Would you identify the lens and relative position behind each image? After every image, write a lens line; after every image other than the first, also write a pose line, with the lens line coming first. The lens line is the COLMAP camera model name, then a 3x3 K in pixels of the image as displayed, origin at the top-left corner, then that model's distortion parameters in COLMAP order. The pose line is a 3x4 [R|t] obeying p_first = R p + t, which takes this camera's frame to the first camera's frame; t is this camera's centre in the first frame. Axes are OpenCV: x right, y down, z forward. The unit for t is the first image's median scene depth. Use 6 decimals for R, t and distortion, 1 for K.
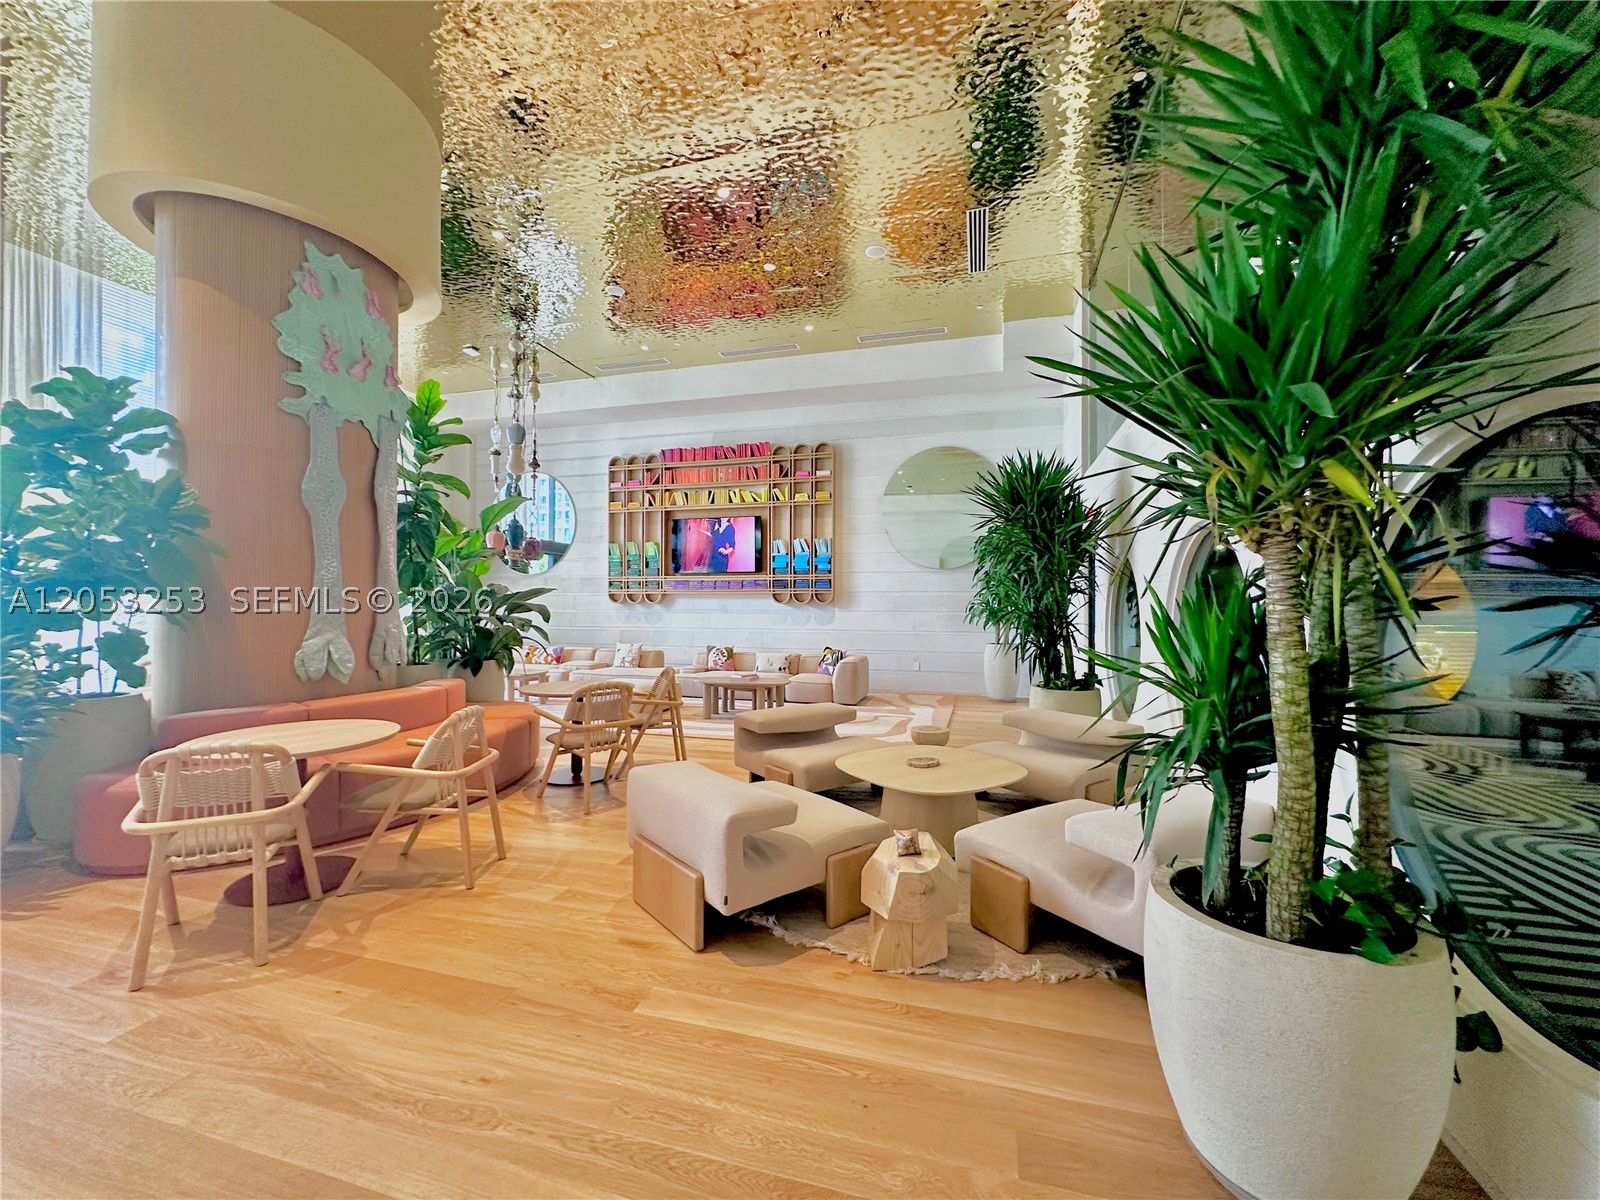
lens RADIAL K [[641.0, 0, 805.5], [0, 641.0, 600.1], [0, 0, 1]] dist [-0.001207, 0.000995]
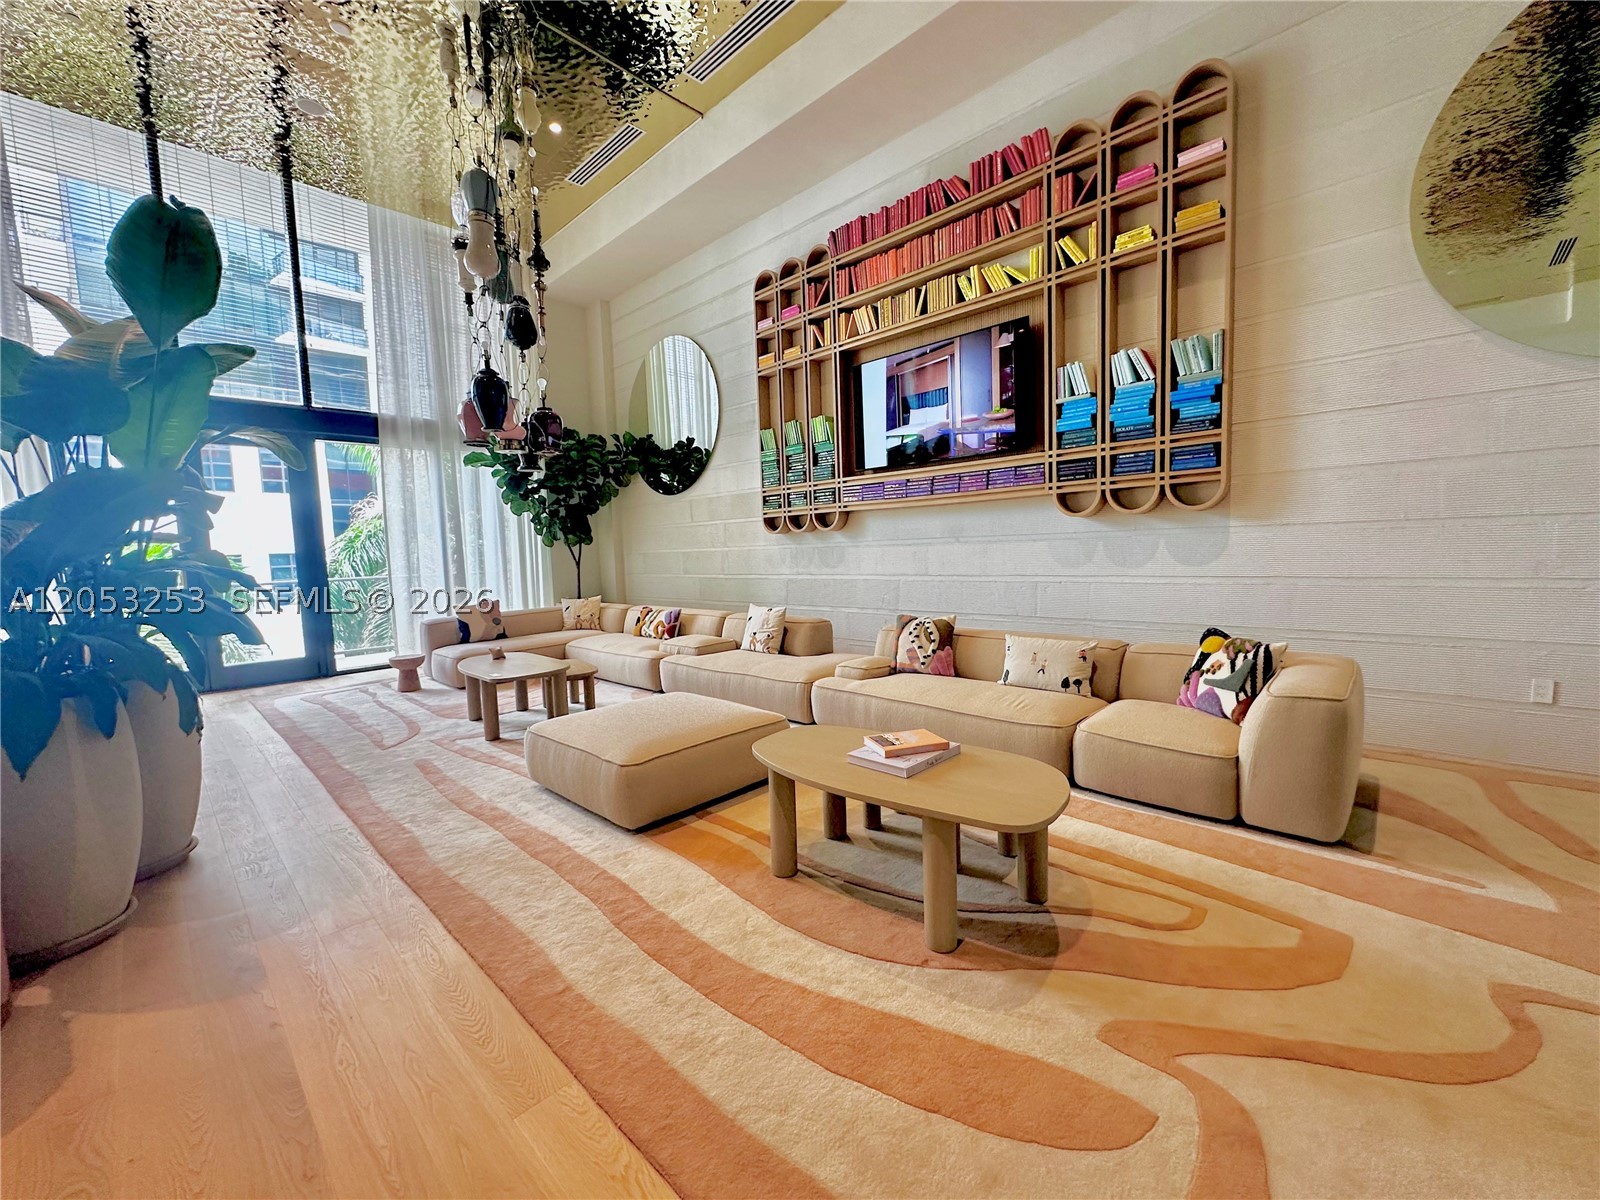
lens RADIAL K [[641.0, 0, 809.8], [0, 641.0, 597.4], [0, 0, 1]] dist [-0.001207, 0.000995]
pose [[0.882445, 0.004231, -0.470397, 0.009067], [0.039945, 0.995674, 0.083889, 0.034983], [0.468717, -0.092818, 0.878459, 1.156727]]
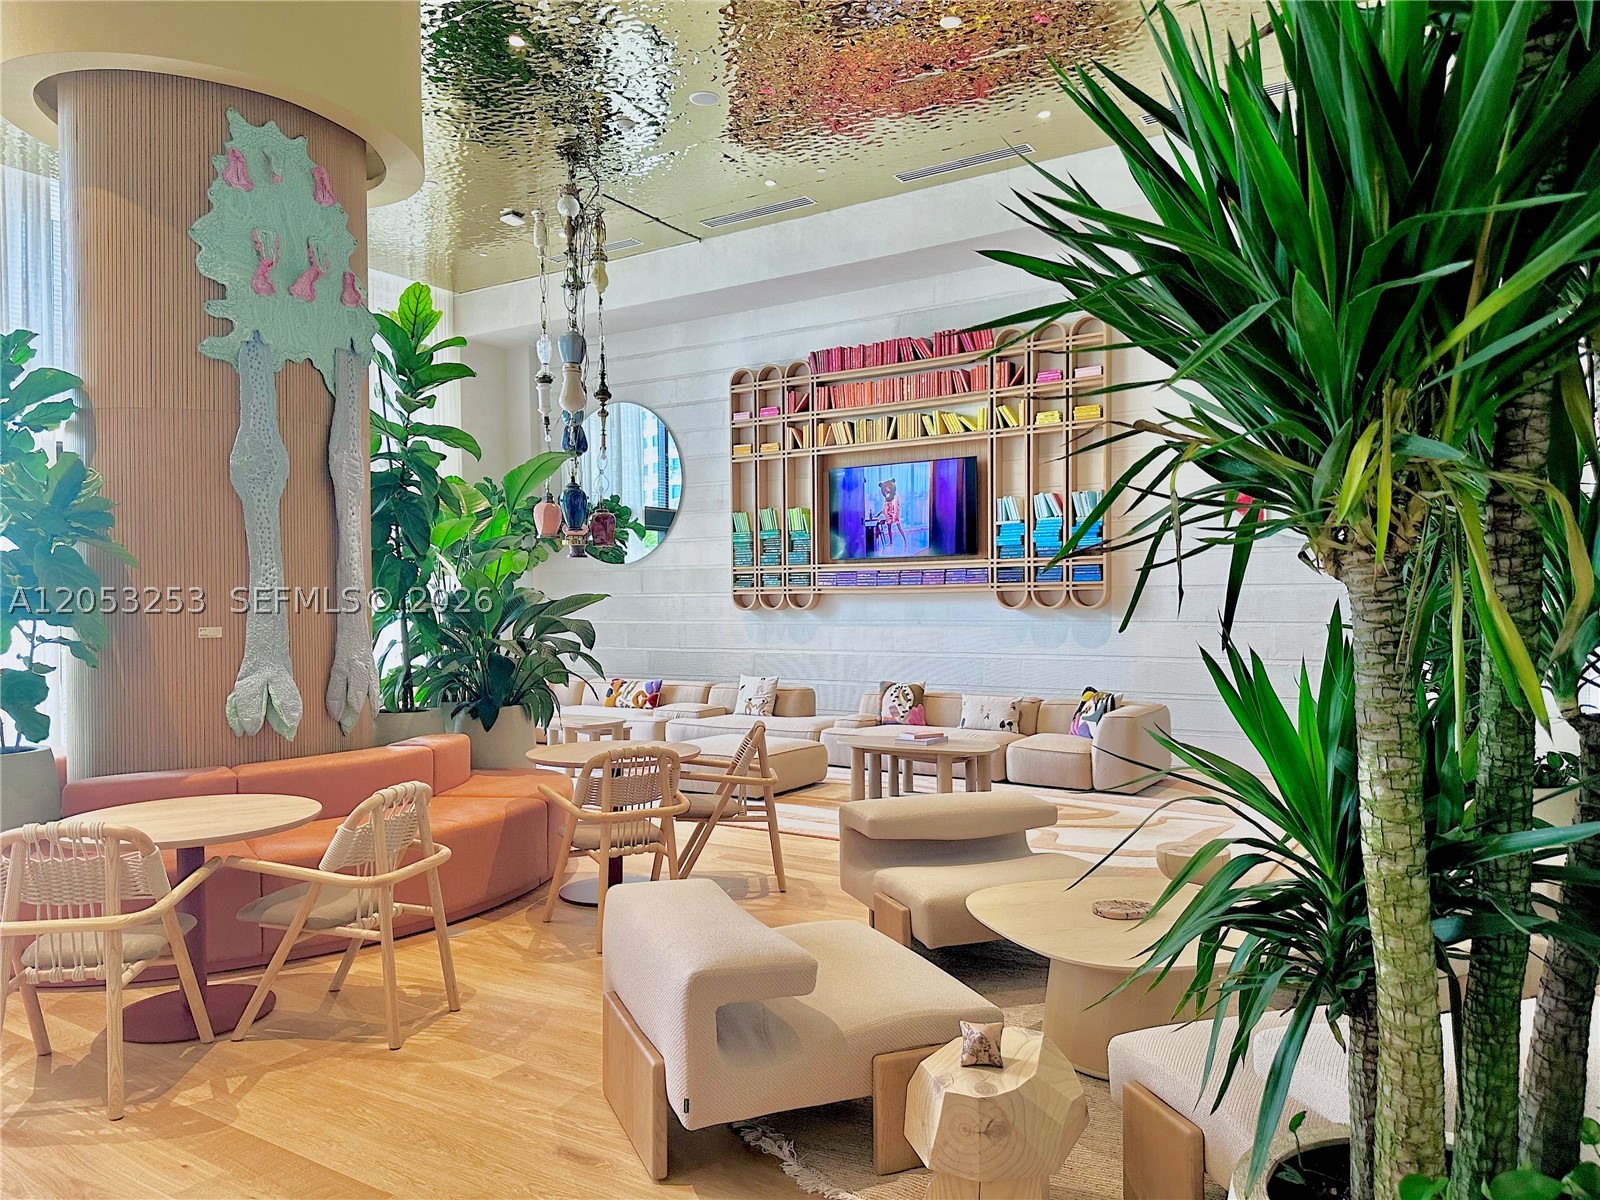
lens RADIAL K [[1131.2, 0, 808.5], [0, 1131.2, 609.5], [0, 0, 1]] dist [0.048751, -0.051569]
pose [[0.957726, -0.007549, -0.287584, 0.164674], [0.011758, 0.999847, 0.012914, -0.019845], [0.287443, -0.015749, 0.957668, -0.023774]]
